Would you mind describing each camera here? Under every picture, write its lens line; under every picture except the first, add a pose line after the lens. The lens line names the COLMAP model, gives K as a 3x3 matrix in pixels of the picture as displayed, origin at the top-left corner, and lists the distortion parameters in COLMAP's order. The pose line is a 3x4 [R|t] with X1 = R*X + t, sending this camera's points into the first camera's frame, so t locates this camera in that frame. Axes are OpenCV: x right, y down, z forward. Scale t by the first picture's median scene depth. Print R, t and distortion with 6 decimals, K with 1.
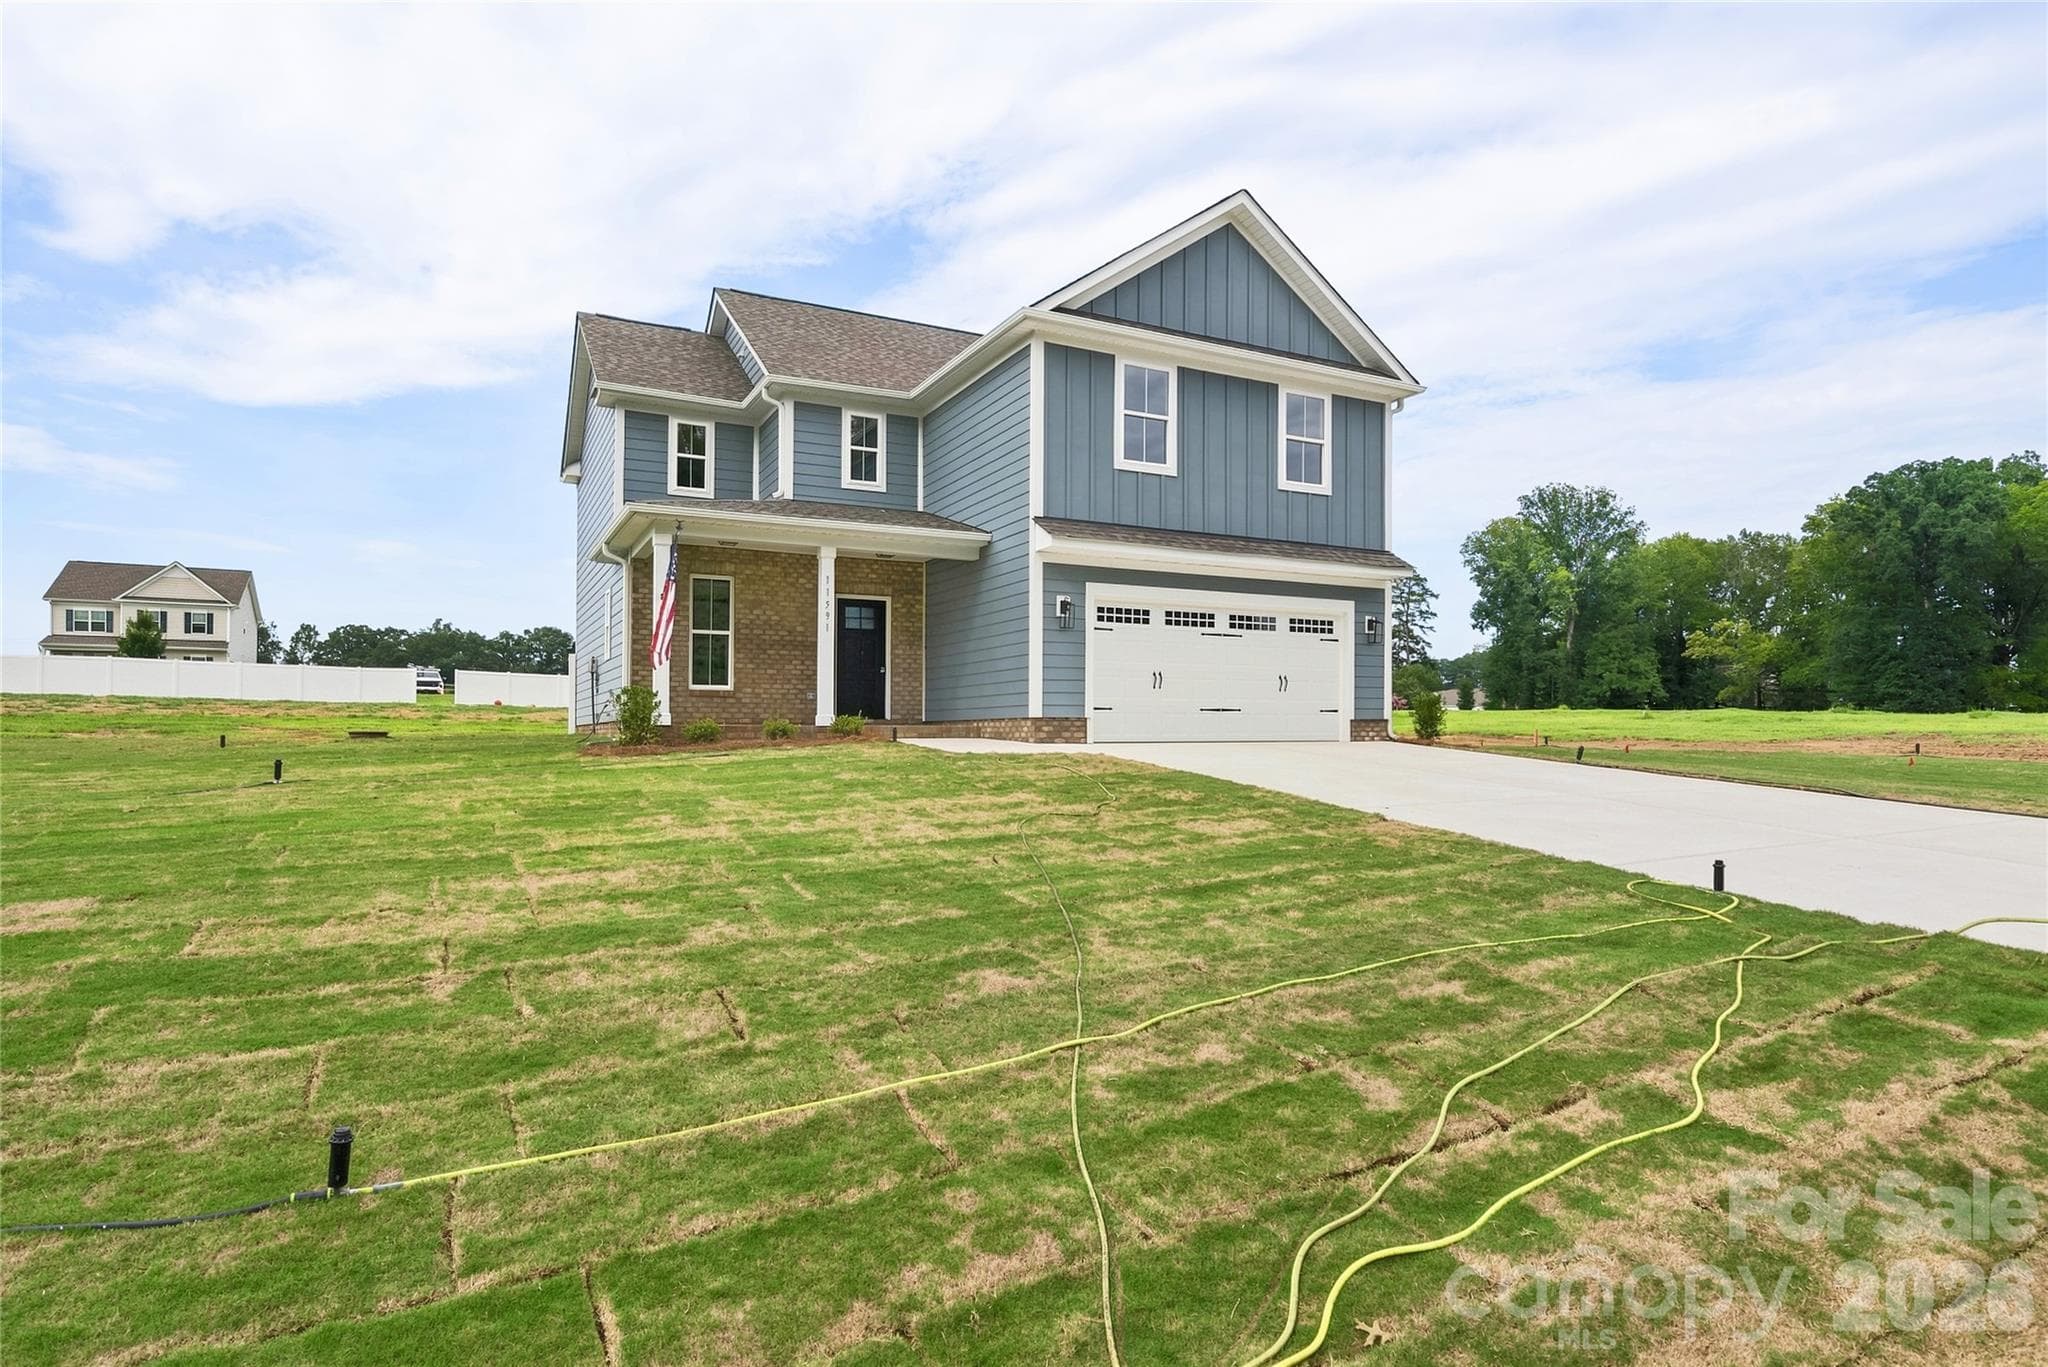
lens RADIAL K [[1057.1, 0, 1024.0], [0, 1057.1, 683.5], [0, 0, 1]] dist [0.000612, -0.000055]
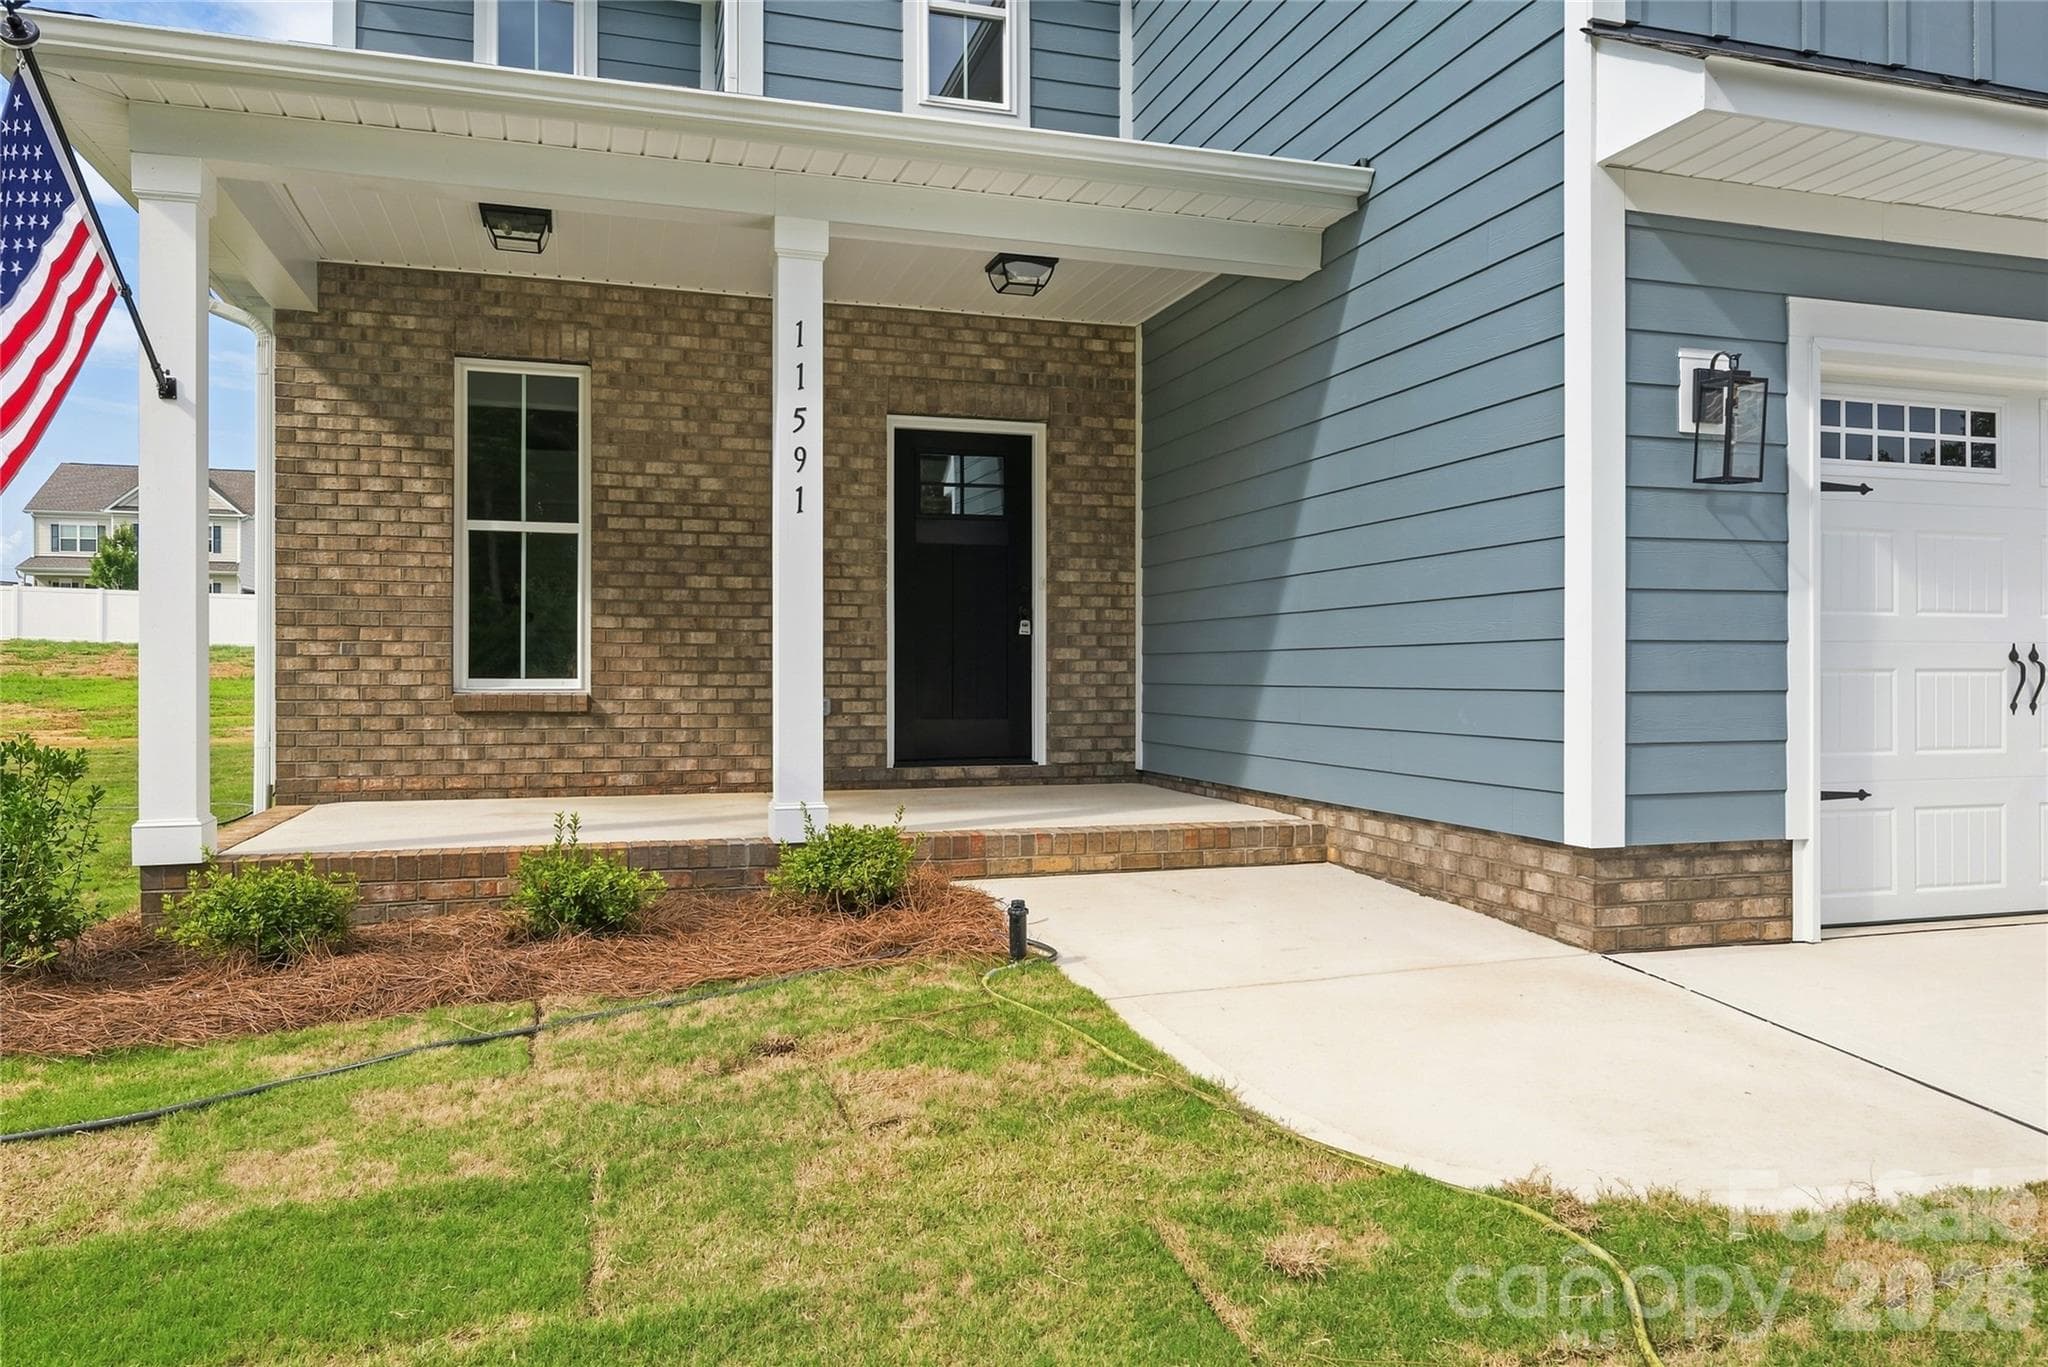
lens RADIAL K [[1486.8, 0, 1028.4], [0, 1486.8, 641.2], [0, 0, 1]] dist [0.000996, -0.004347]
pose [[0.985765, -0.002414, -0.168113, -0.056792], [0.005864, 0.999782, 0.020030, -0.021977], [0.168029, -0.020730, 0.985564, 0.599707]]
